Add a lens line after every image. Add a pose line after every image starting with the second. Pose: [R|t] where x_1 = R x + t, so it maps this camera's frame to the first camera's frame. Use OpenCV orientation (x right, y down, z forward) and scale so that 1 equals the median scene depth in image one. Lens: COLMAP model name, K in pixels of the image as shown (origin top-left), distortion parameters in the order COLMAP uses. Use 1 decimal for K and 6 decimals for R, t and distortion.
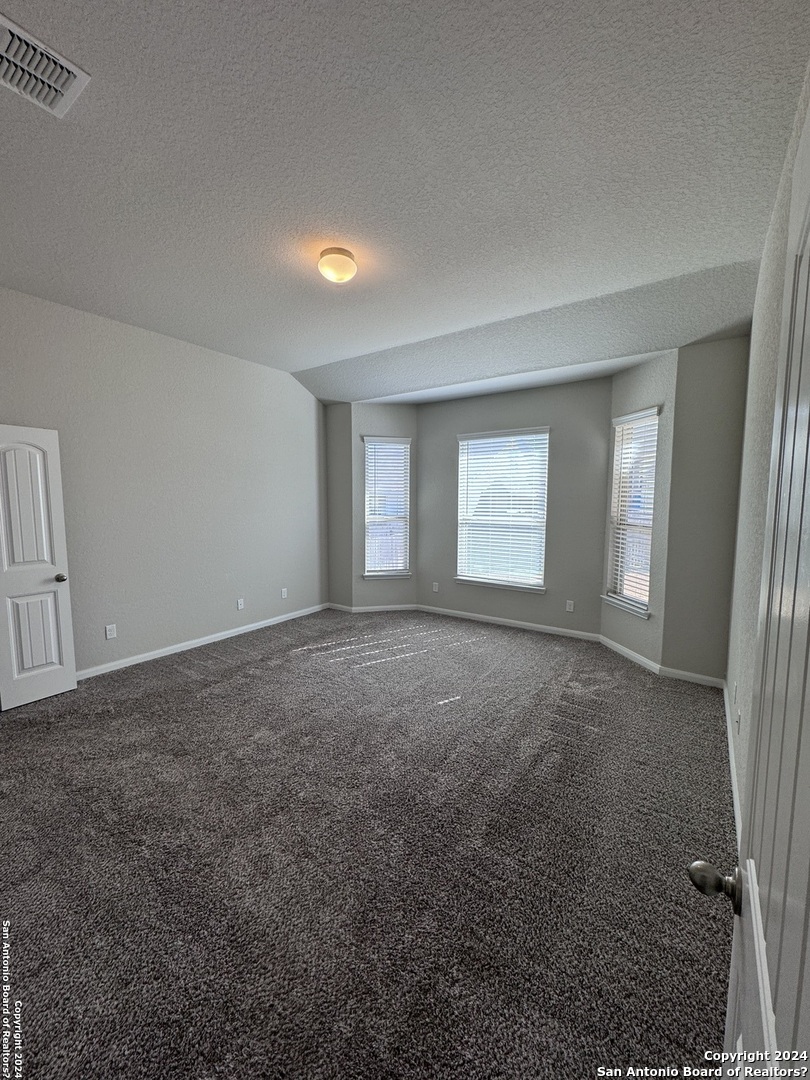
lens RADIAL K [[427.7, 0, 404.9], [0, 427.7, 541.1], [0, 0, 1]] dist [-0.012876, 0.004128]
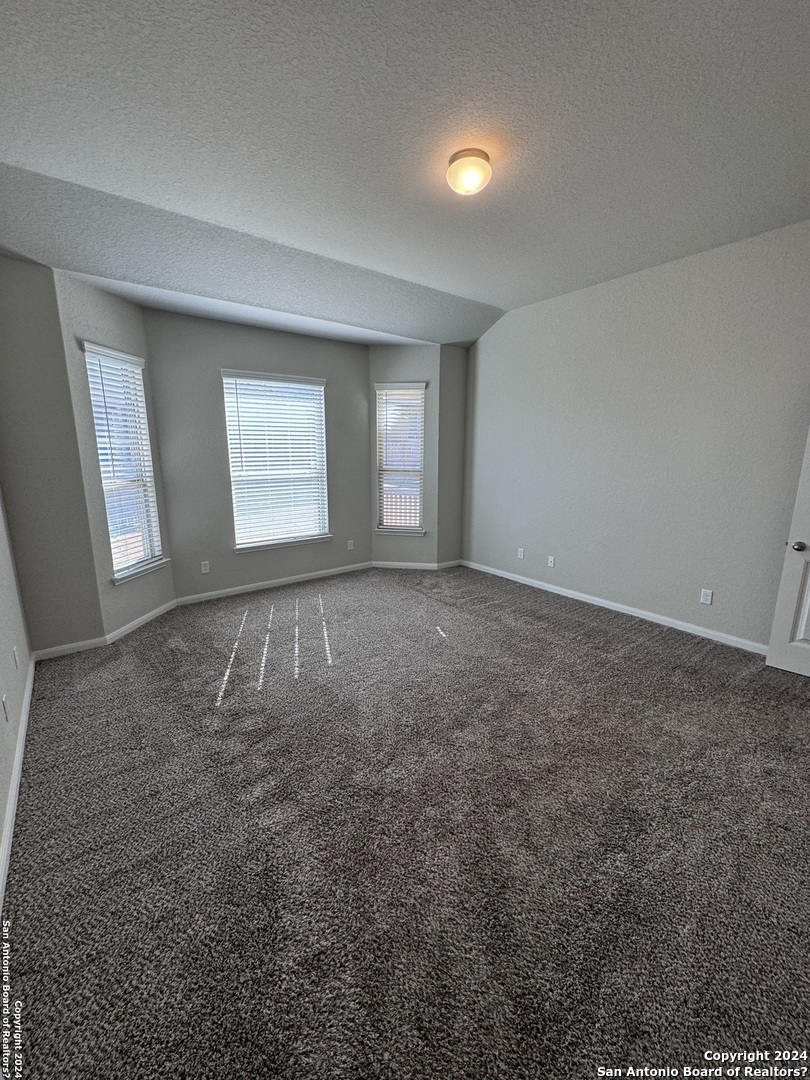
lens RADIAL K [[427.7, 0, 402.4], [0, 427.7, 540.4], [0, 0, 1]] dist [-0.012876, 0.004128]
pose [[0.303290, -0.198636, 0.931965, -0.672107], [0.097749, 0.979358, 0.176927, -0.052741], [-0.947871, 0.037438, 0.316446, 0.525491]]
